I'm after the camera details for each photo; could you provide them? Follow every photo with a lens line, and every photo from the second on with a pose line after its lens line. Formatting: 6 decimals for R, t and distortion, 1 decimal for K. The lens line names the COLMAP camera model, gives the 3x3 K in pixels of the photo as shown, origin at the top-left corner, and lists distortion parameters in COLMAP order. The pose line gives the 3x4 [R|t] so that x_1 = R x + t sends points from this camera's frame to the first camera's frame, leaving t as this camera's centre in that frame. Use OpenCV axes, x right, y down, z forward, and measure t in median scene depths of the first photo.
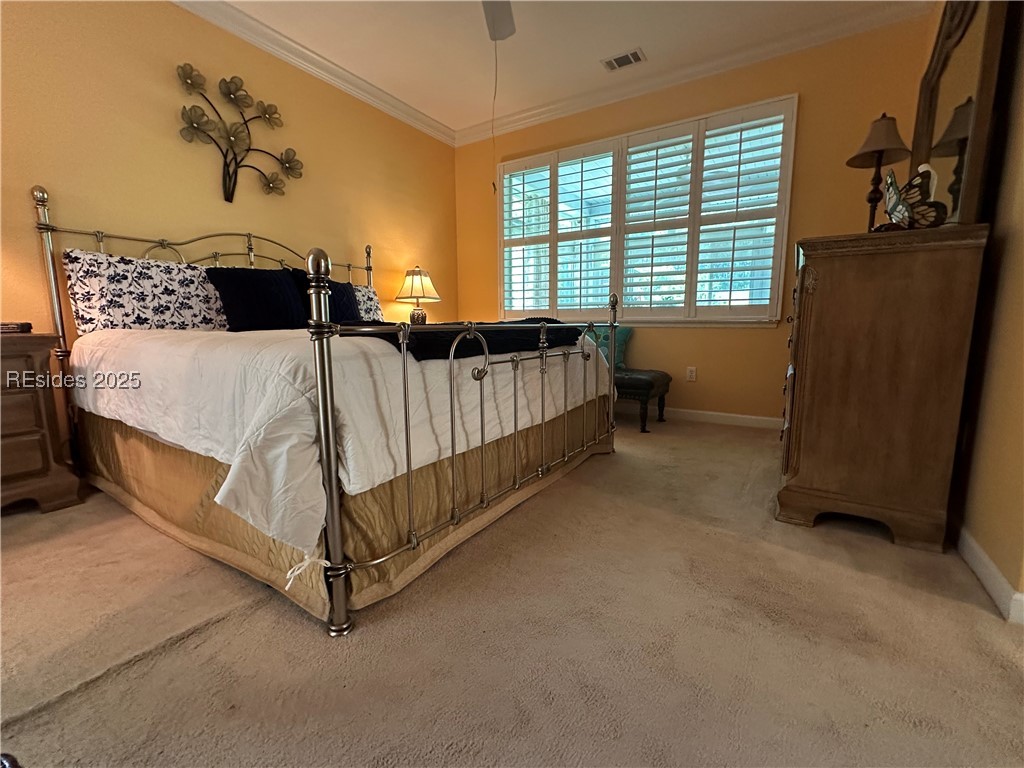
lens RADIAL K [[440.1, 0, 511.6], [0, 440.1, 383.6], [0, 0, 1]] dist [-0.003768, 0.000048]
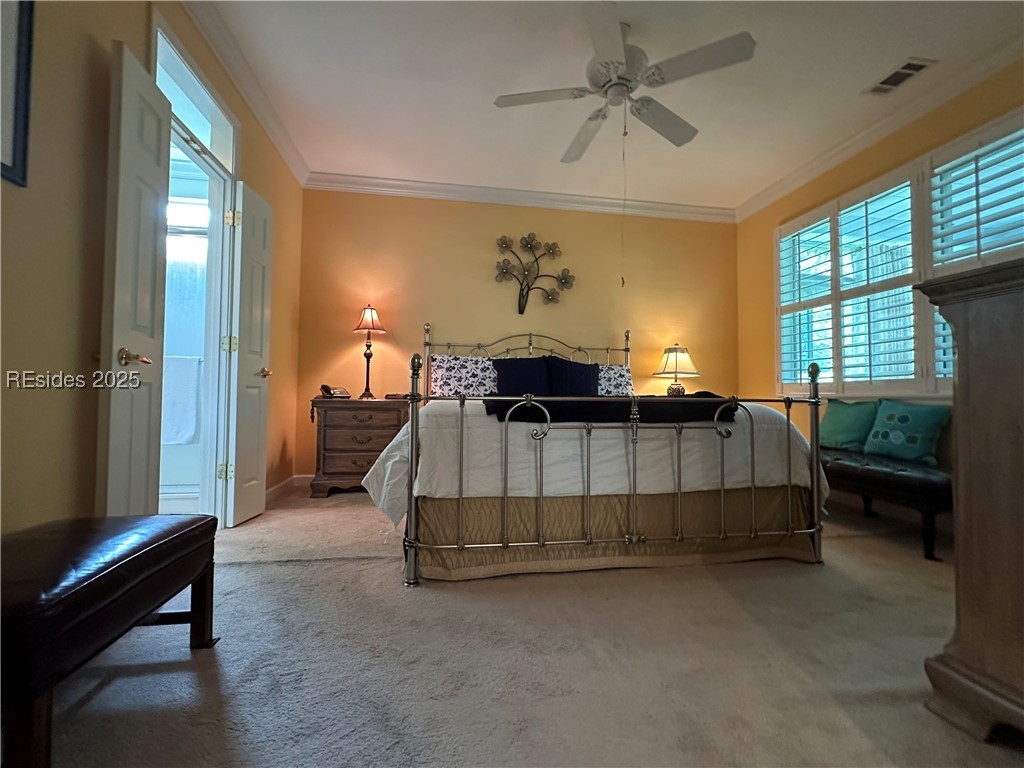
lens RADIAL K [[440.1, 0, 511.1], [0, 440.1, 383.9], [0, 0, 1]] dist [-0.003768, 0.000048]
pose [[0.667229, -0.012544, -0.744747, 0.432017], [-0.111581, 0.986892, -0.116589, -0.005730], [0.736448, 0.160891, 0.657083, 0.039476]]
